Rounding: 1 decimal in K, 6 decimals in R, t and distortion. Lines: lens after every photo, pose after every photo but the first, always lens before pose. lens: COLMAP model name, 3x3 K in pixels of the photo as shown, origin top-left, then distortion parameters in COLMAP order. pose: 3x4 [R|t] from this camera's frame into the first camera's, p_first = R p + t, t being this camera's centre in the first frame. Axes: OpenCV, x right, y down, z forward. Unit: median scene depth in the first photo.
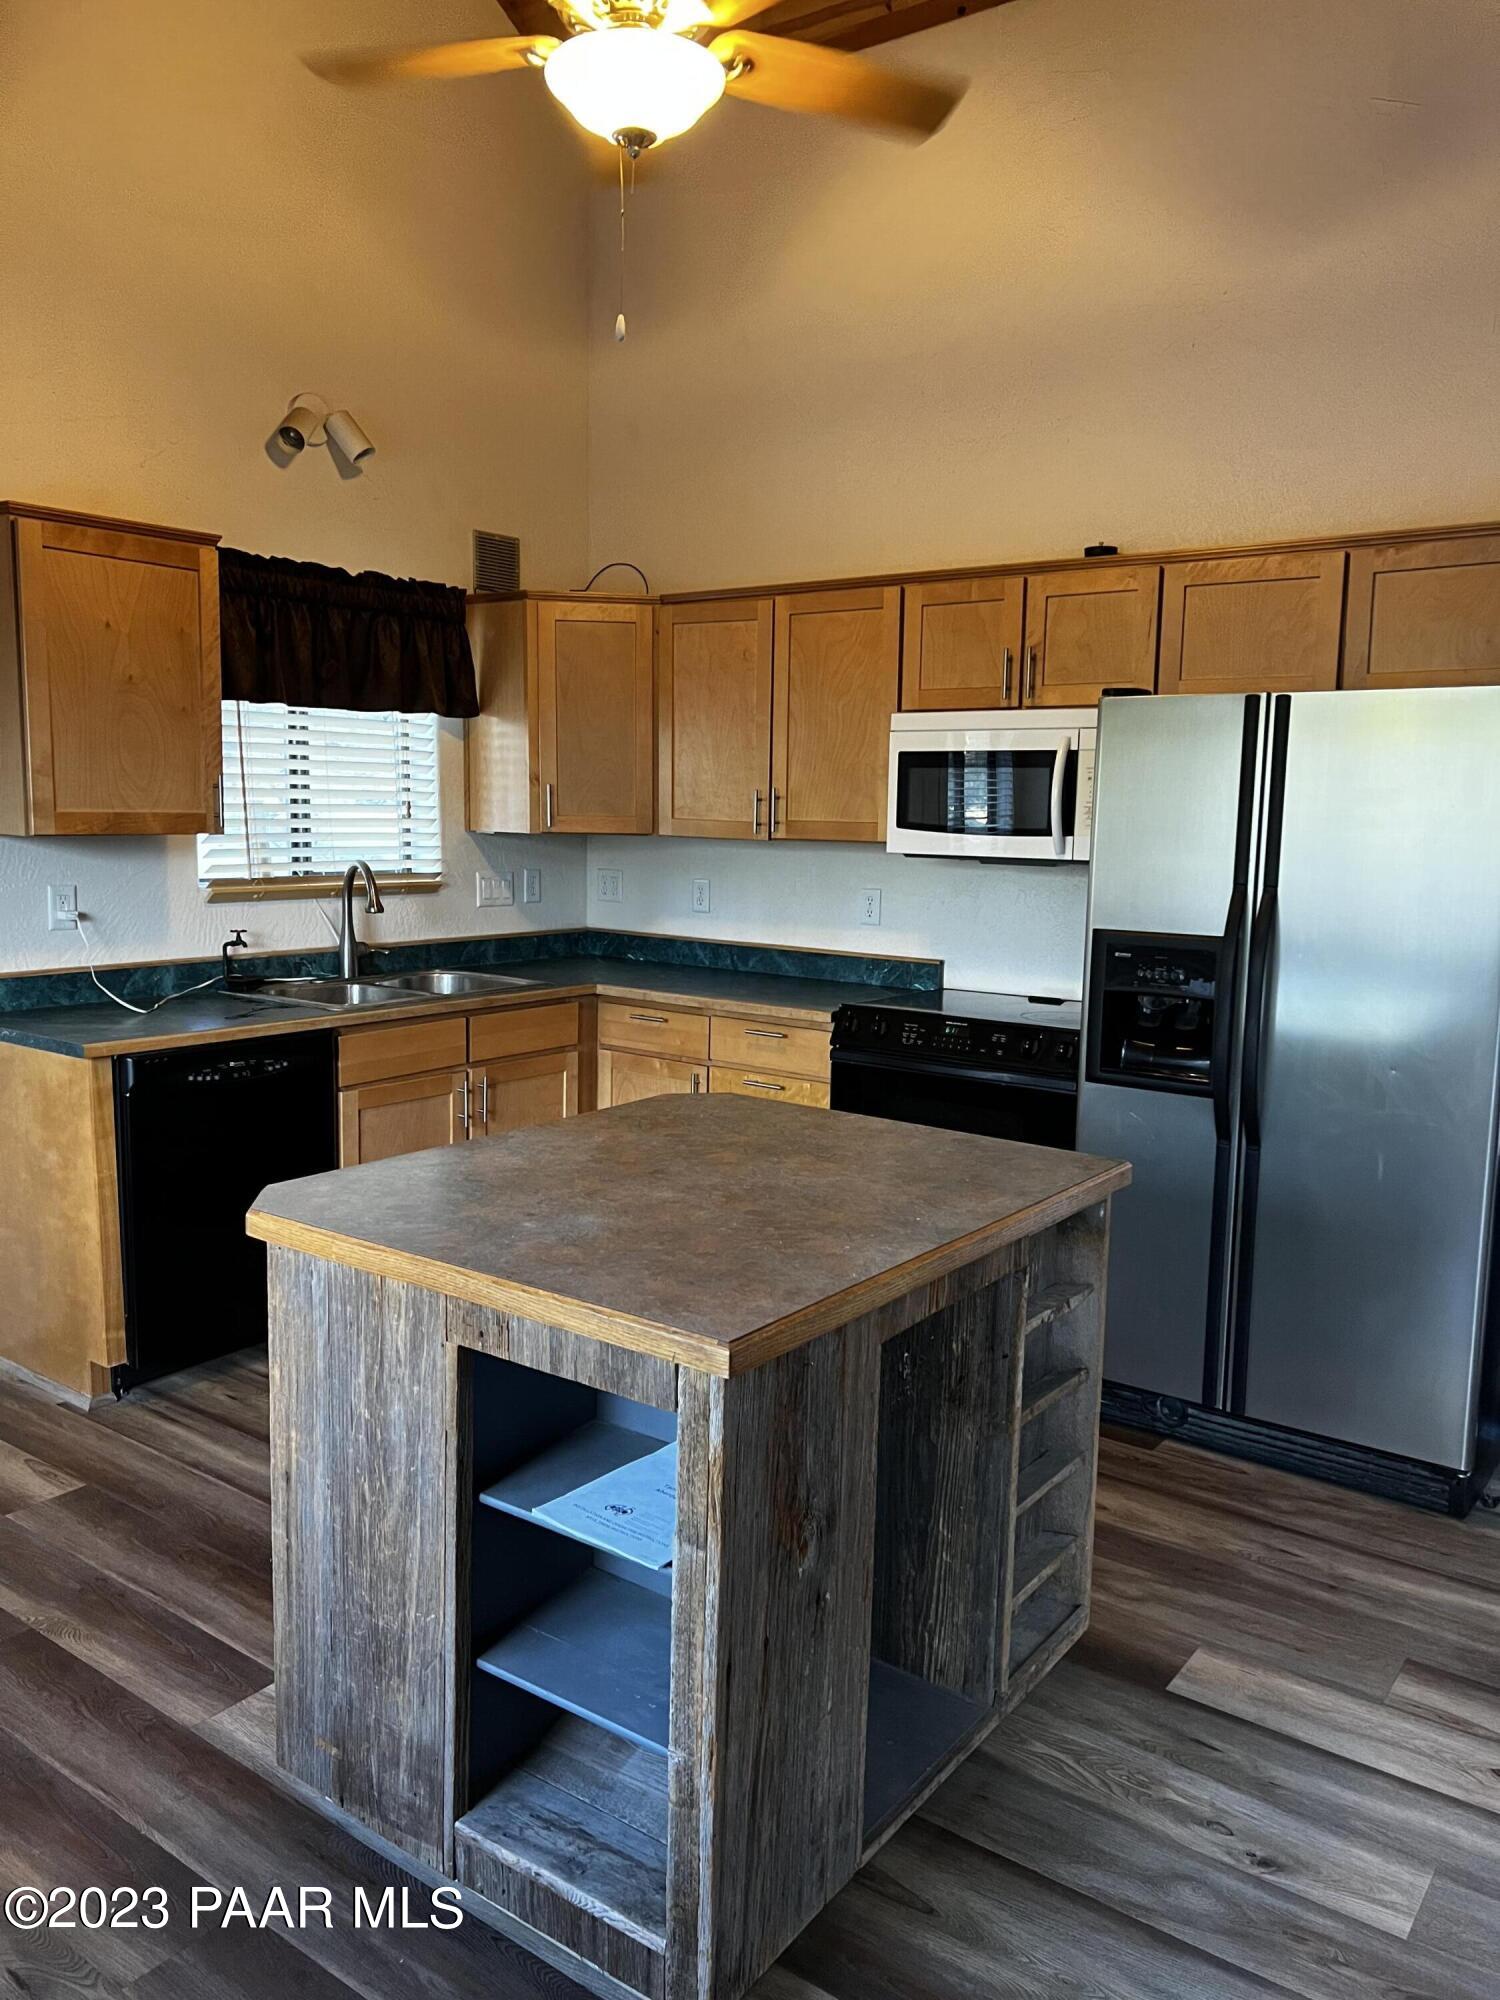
lens RADIAL K [[1498.4, 0, 762.1], [0, 1498.4, 1012.3], [0, 0, 1]] dist [0.037489, -0.039439]
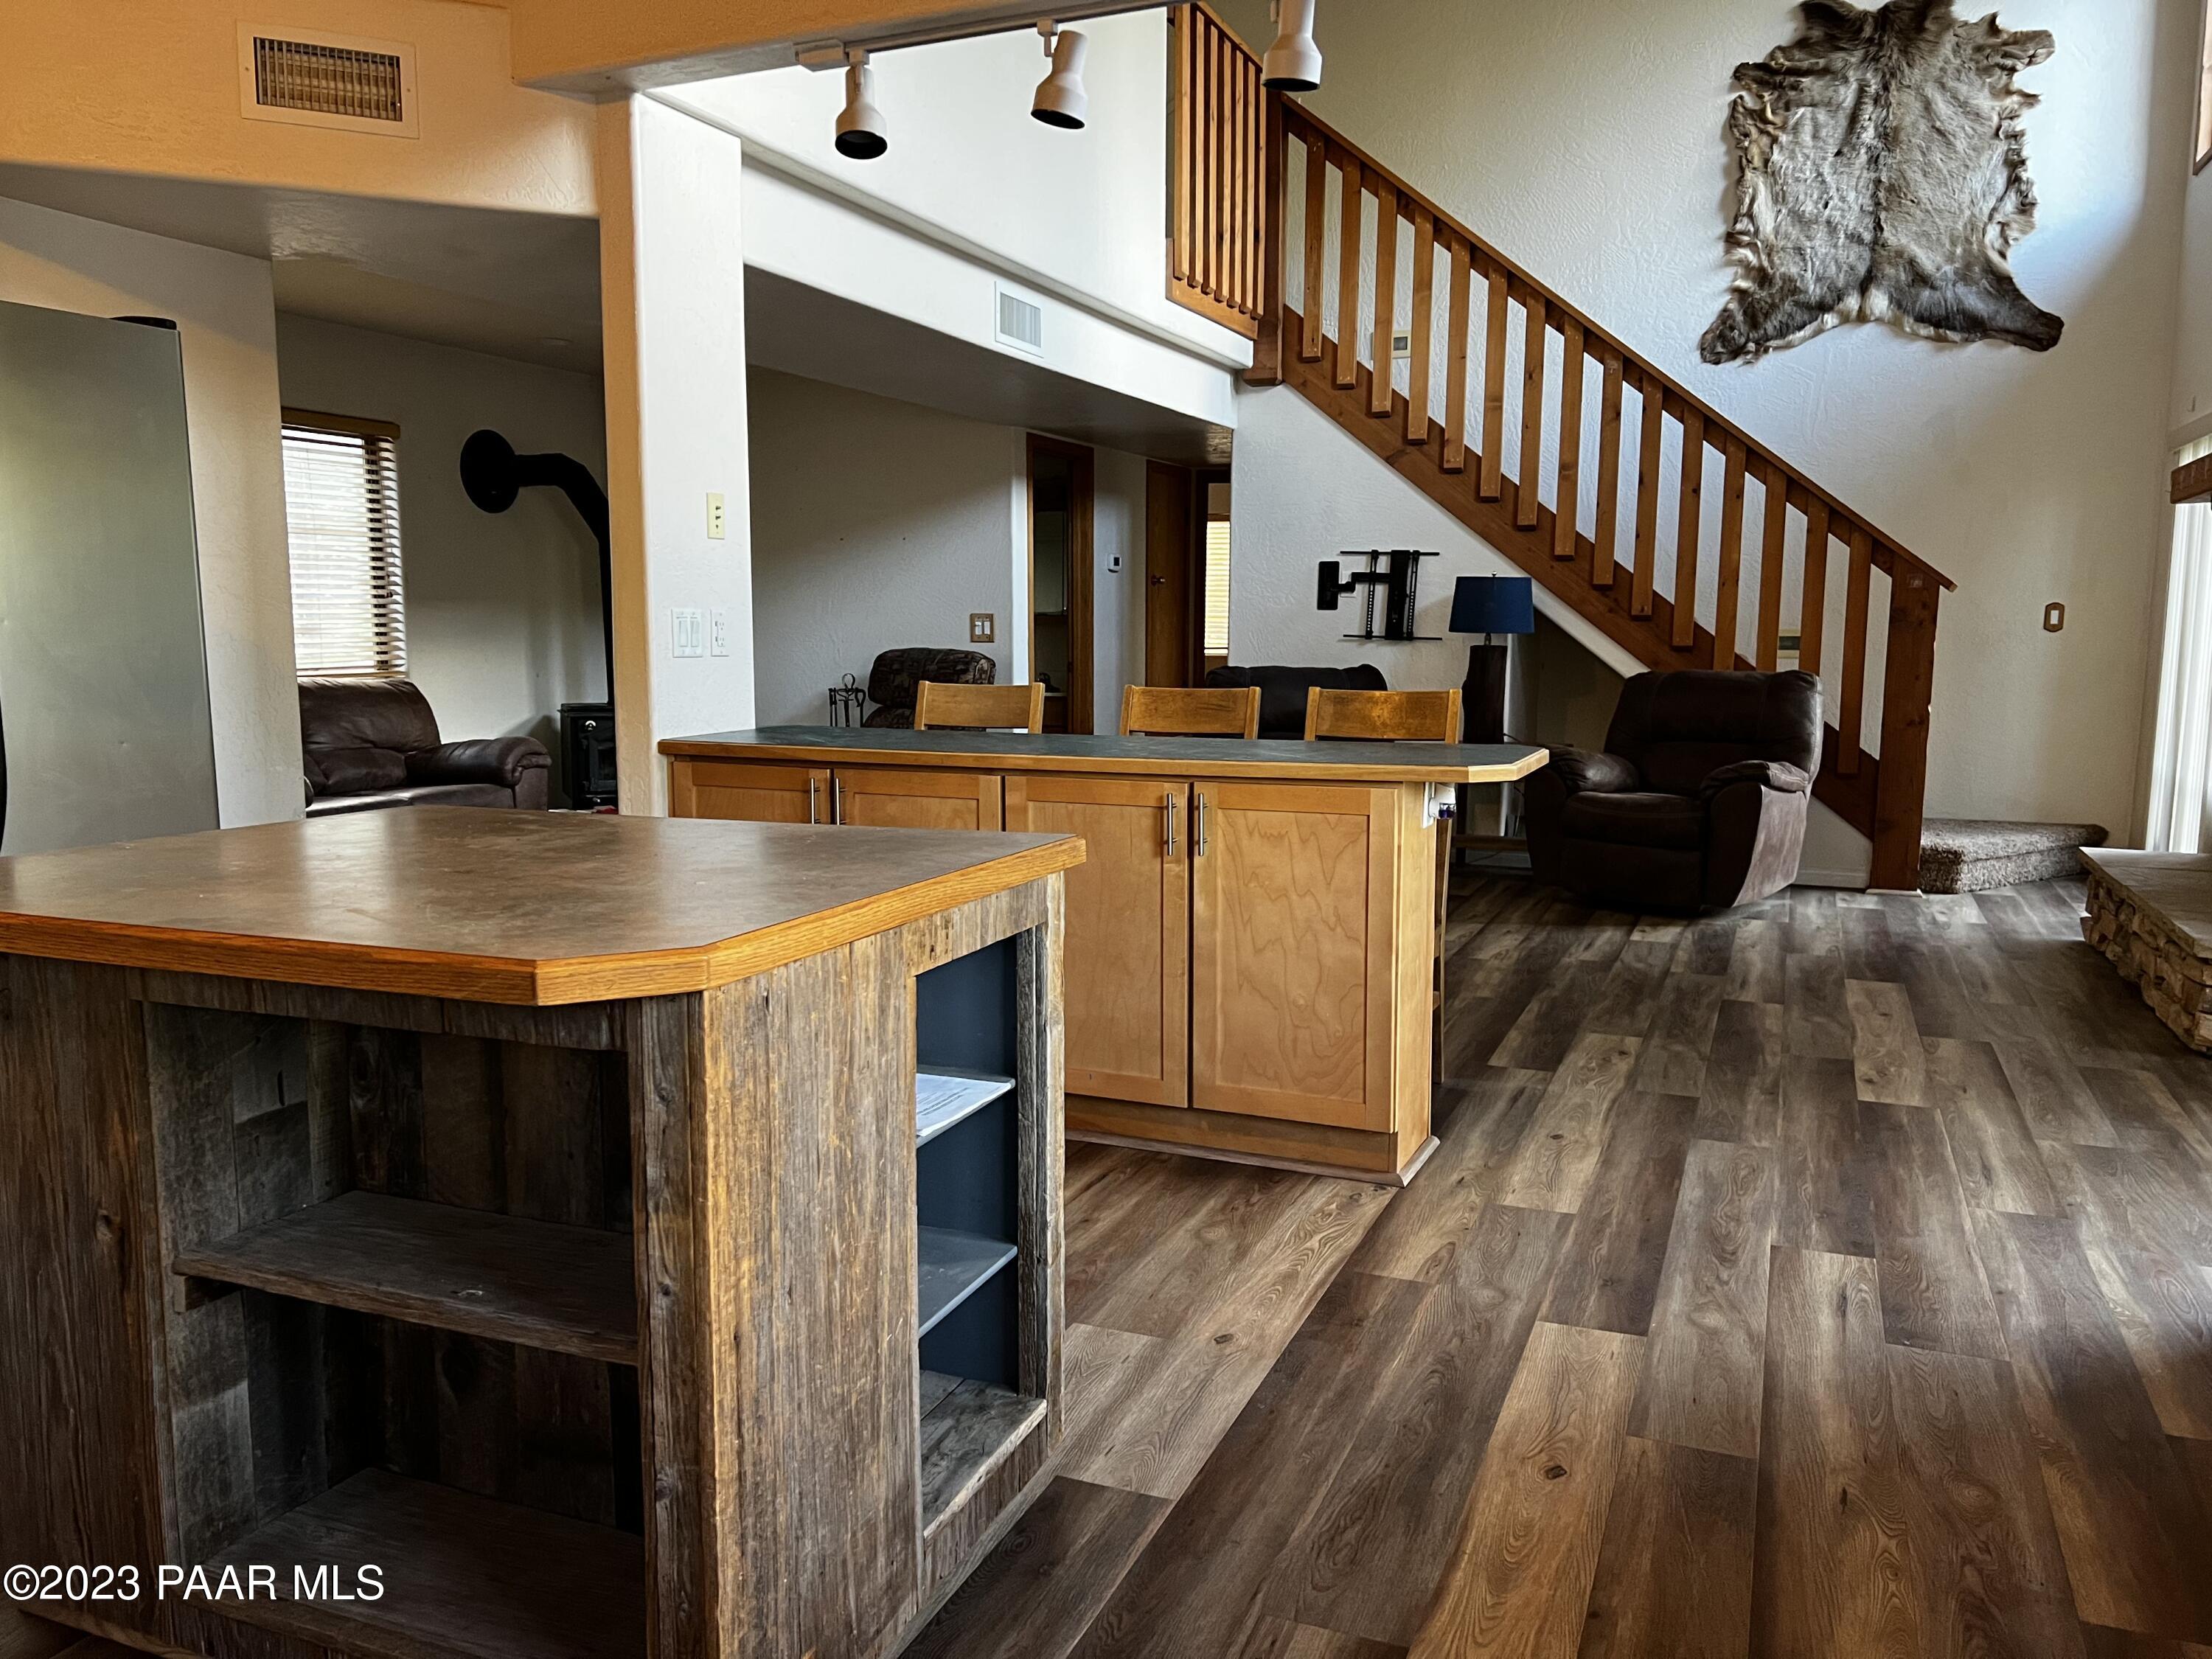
lens RADIAL K [[1657.2, 0, 1102.3], [0, 1657.2, 842.6], [0, 0, 1]] dist [0.037489, -0.039439]
pose [[-0.227182, -0.152678, 0.961810, -0.543973], [0.131239, 0.973825, 0.185584, -0.009747], [-0.964969, 0.168388, -0.201198, 0.510245]]
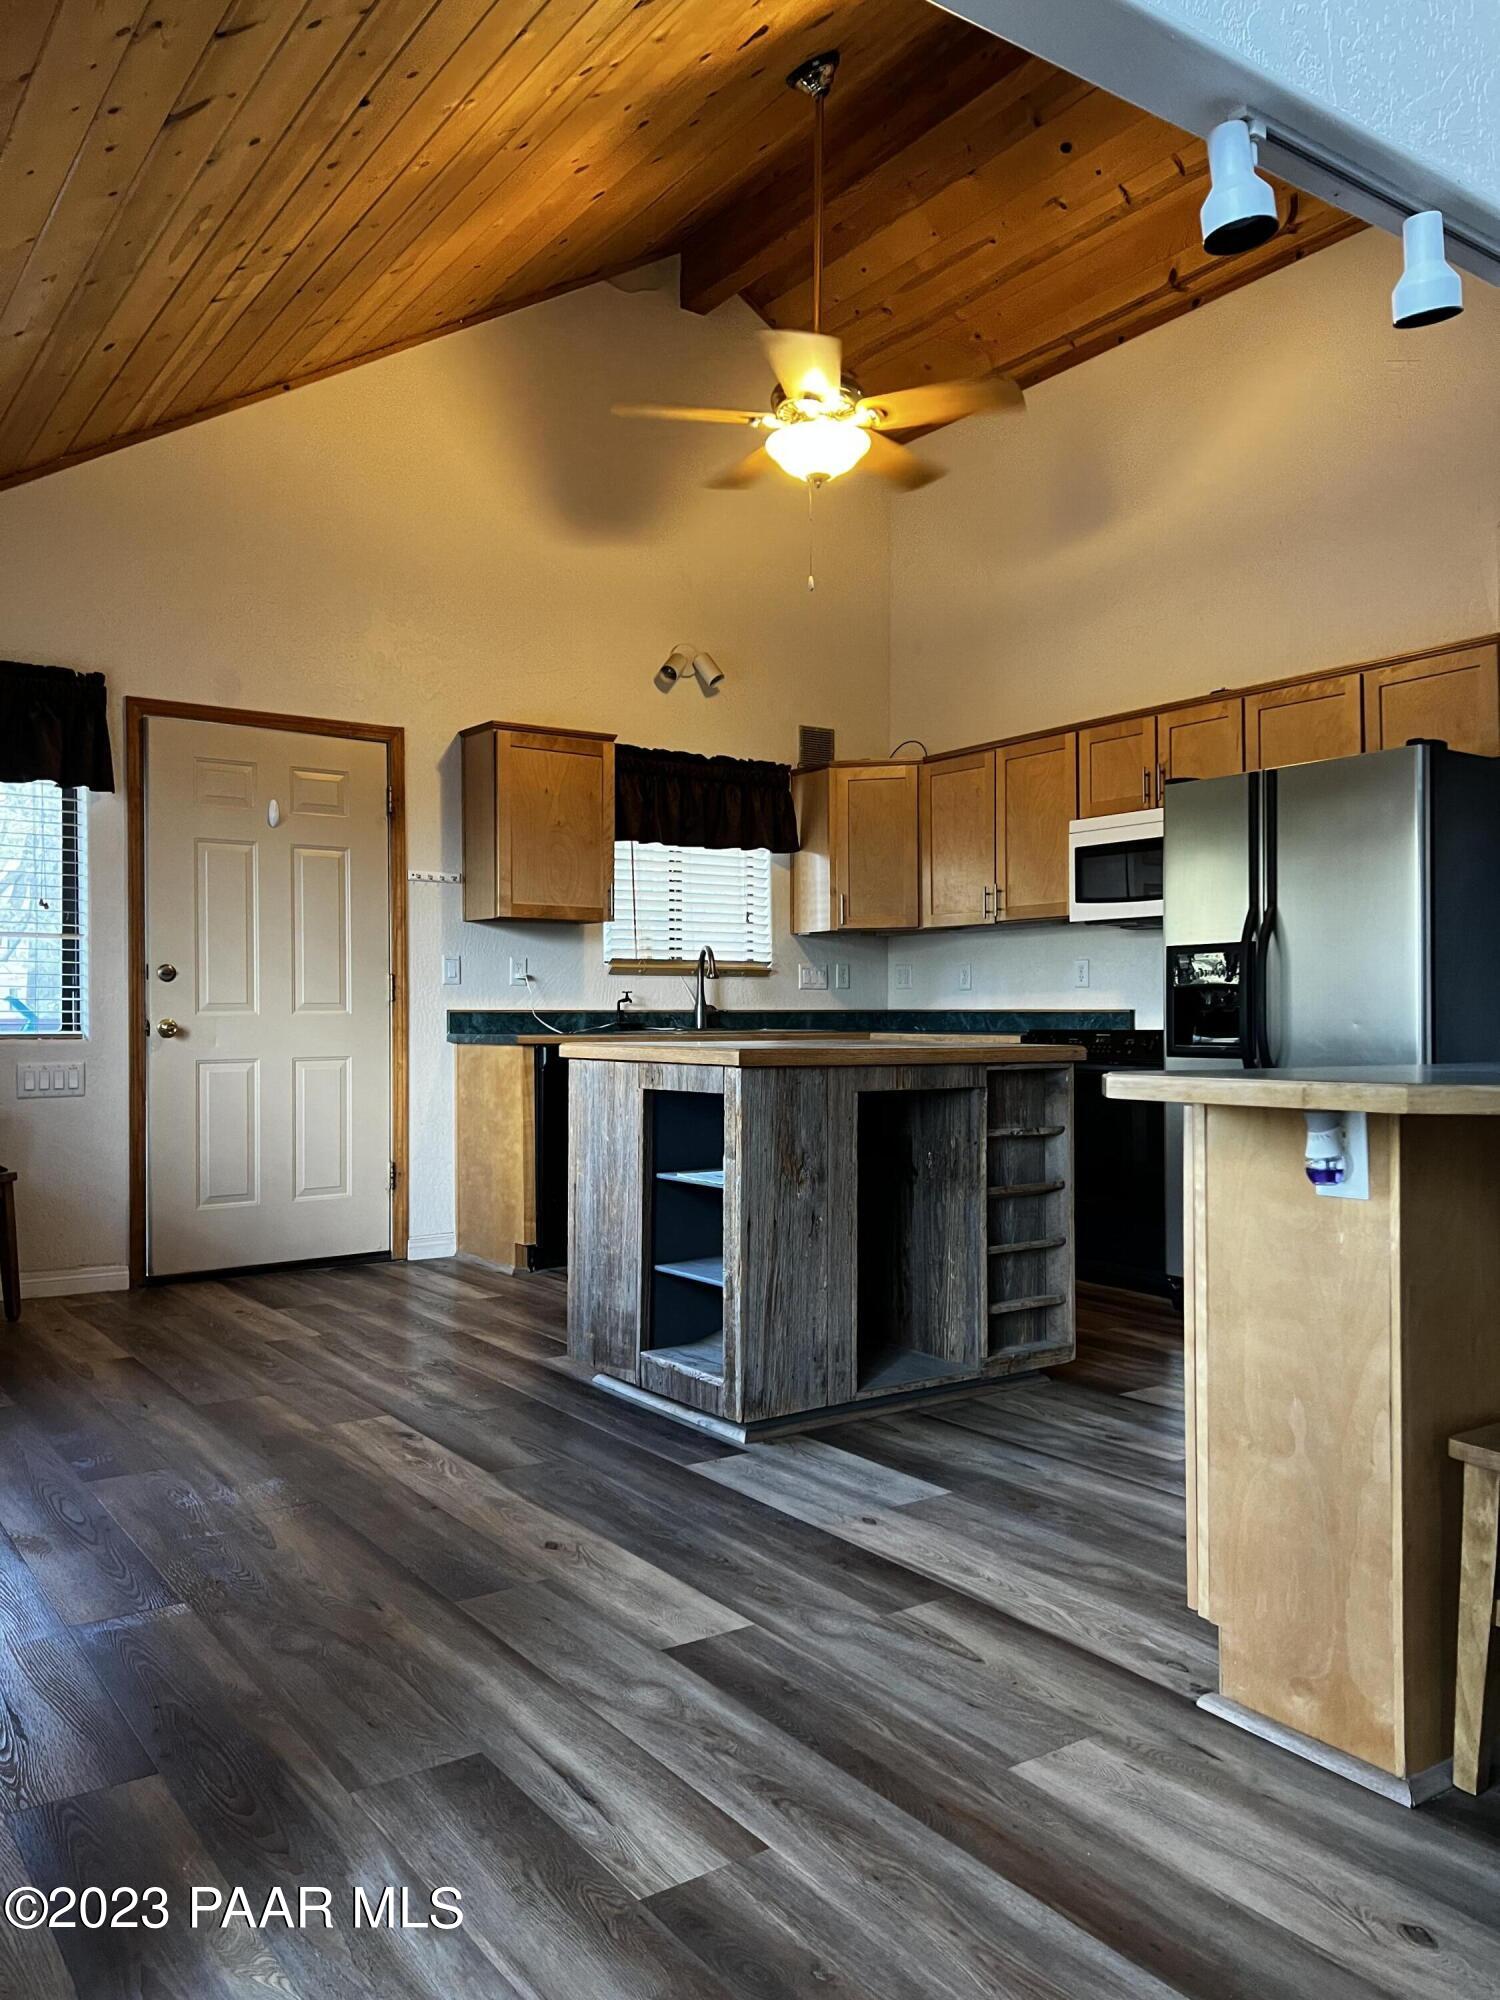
lens RADIAL K [[1498.4, 0, 739.3], [0, 1498.4, 994.6], [0, 0, 1]] dist [0.037489, -0.039439]
pose [[0.944784, -0.027816, -0.326511, 0.266033], [-0.023398, 0.988121, -0.151884, 0.187325], [0.326858, 0.151137, 0.932910, -0.383762]]
